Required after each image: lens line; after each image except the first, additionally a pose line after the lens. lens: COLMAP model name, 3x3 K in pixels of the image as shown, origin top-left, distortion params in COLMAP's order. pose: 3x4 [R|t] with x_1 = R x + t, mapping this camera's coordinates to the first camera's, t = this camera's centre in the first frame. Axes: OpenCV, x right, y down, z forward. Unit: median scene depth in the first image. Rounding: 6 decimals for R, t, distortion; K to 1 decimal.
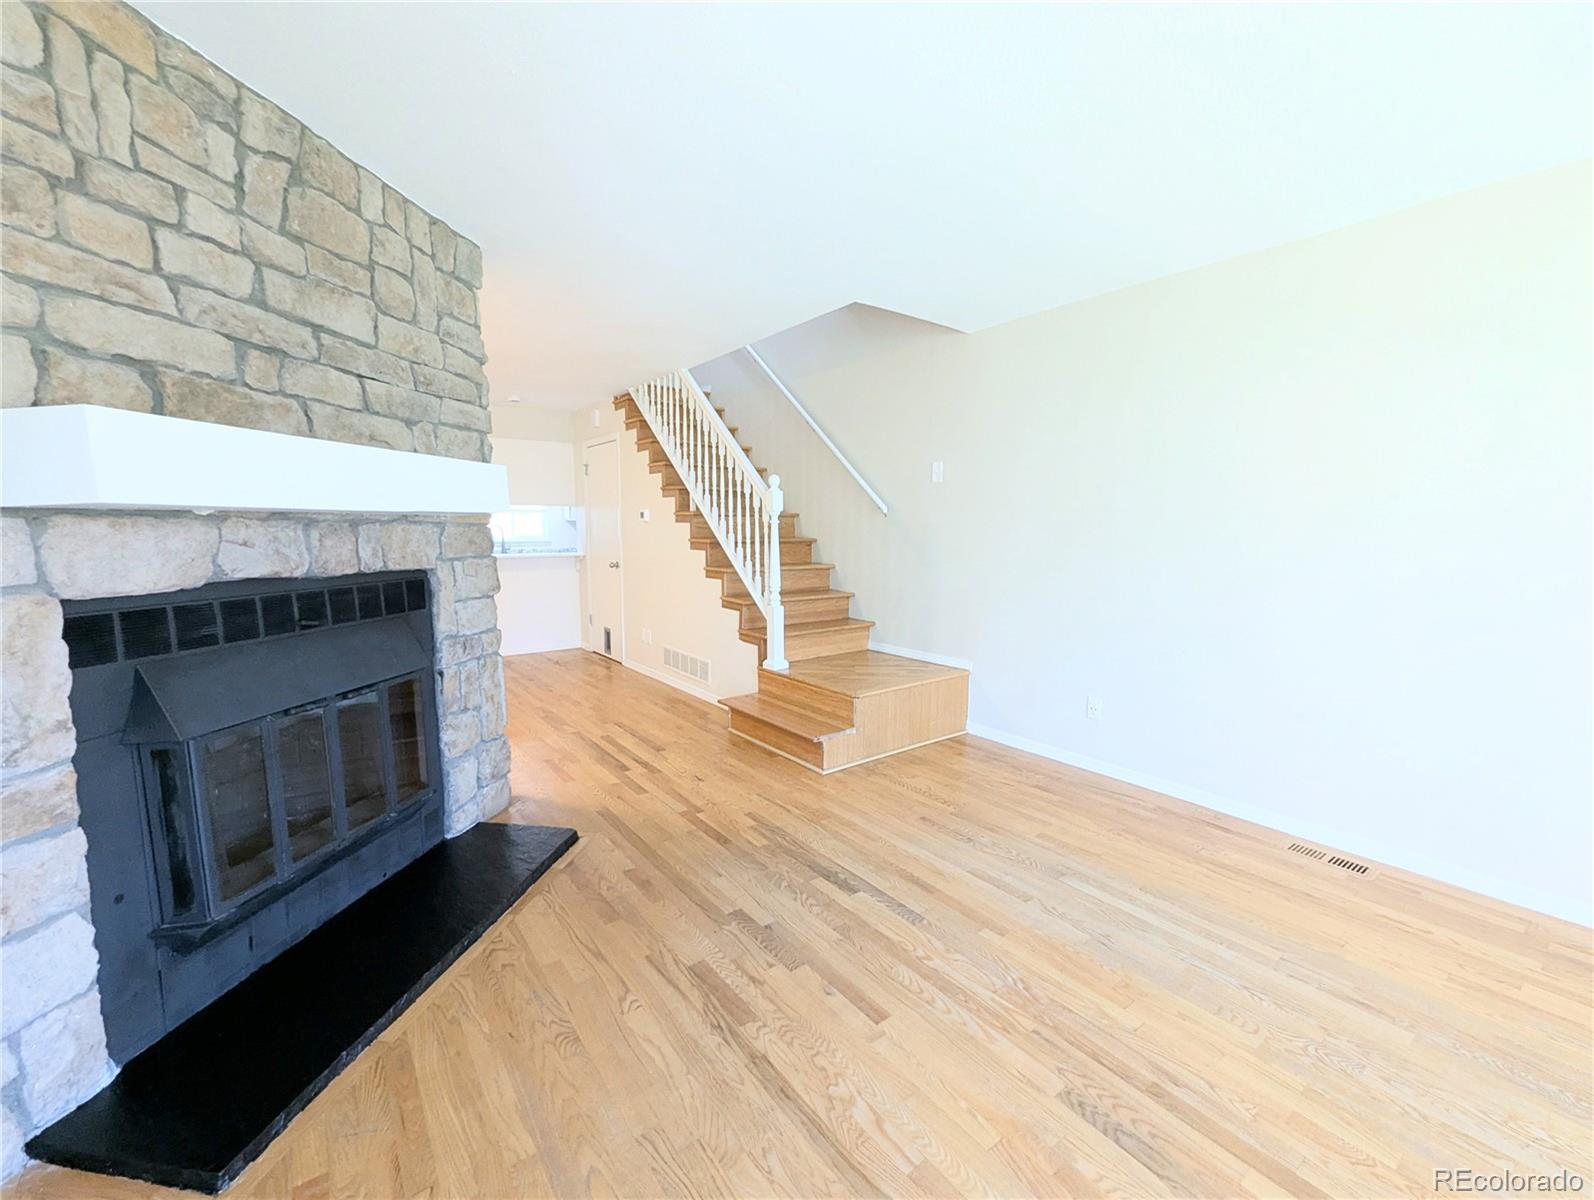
lens RADIAL K [[661.4, 0, 798.5], [0, 661.4, 609.2], [0, 0, 1]] dist [0.003082, -0.001941]
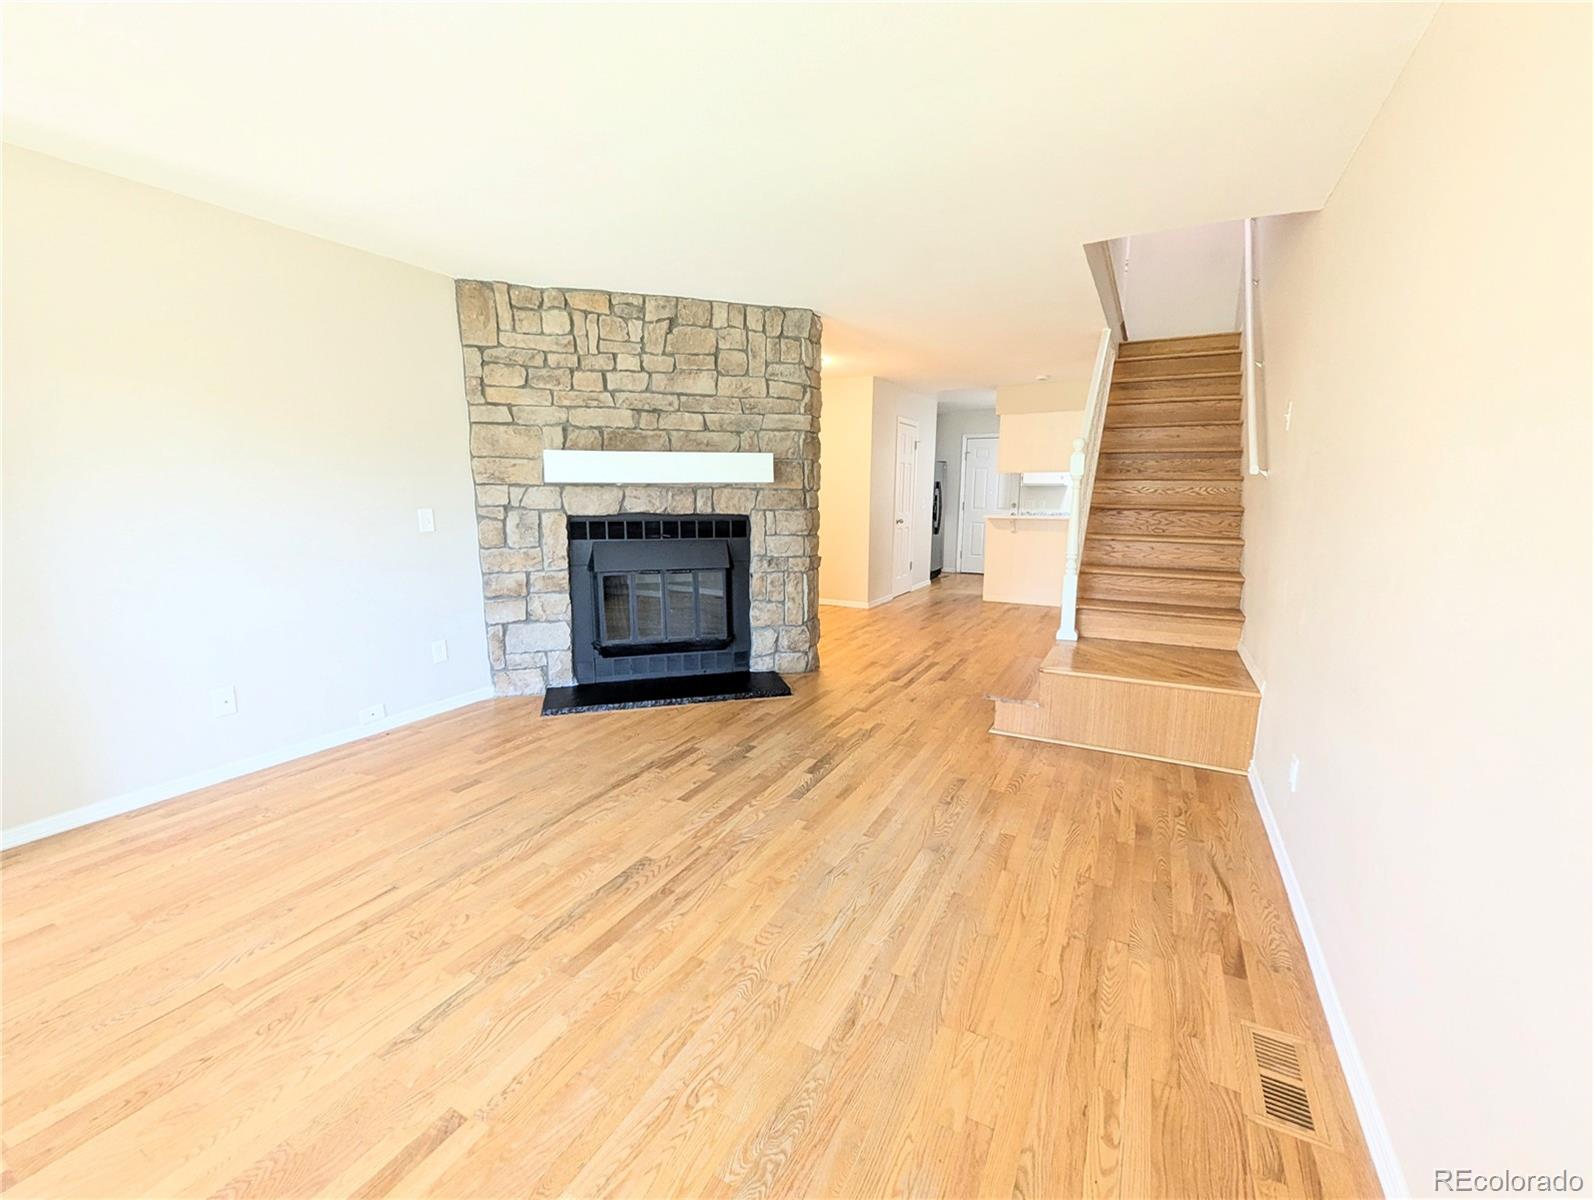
lens RADIAL K [[661.4, 0, 798.5], [0, 661.4, 609.2], [0, 0, 1]] dist [0.003082, -0.001941]
pose [[0.422732, 0.163350, -0.891411, 1.398720], [-0.116877, 0.985234, 0.125116, -0.061925], [0.898686, 0.051295, 0.435582, 0.462780]]
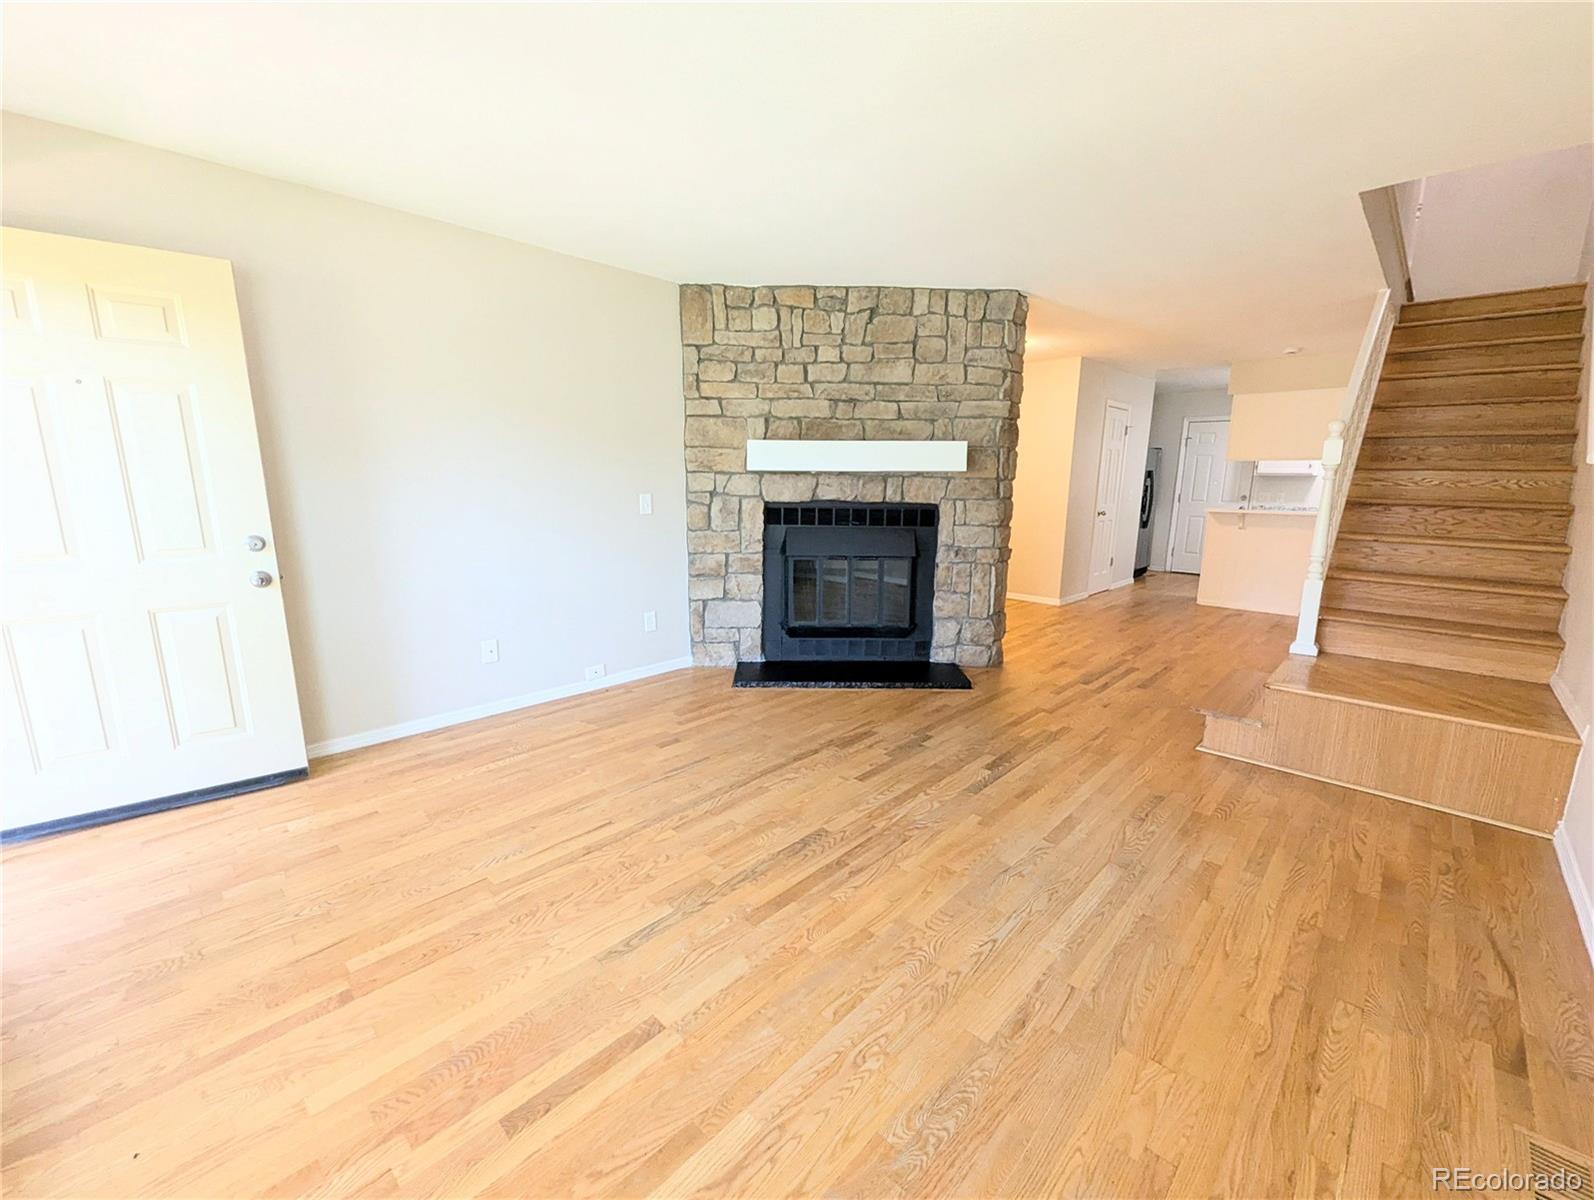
lens RADIAL K [[661.4, 0, 798.5], [0, 661.4, 609.2], [0, 0, 1]] dist [0.003082, -0.001941]
pose [[0.162117, 0.196027, -0.967105, 1.415590], [-0.132826, 0.975485, 0.175460, -0.059295], [0.977791, 0.100012, 0.184180, 0.440536]]
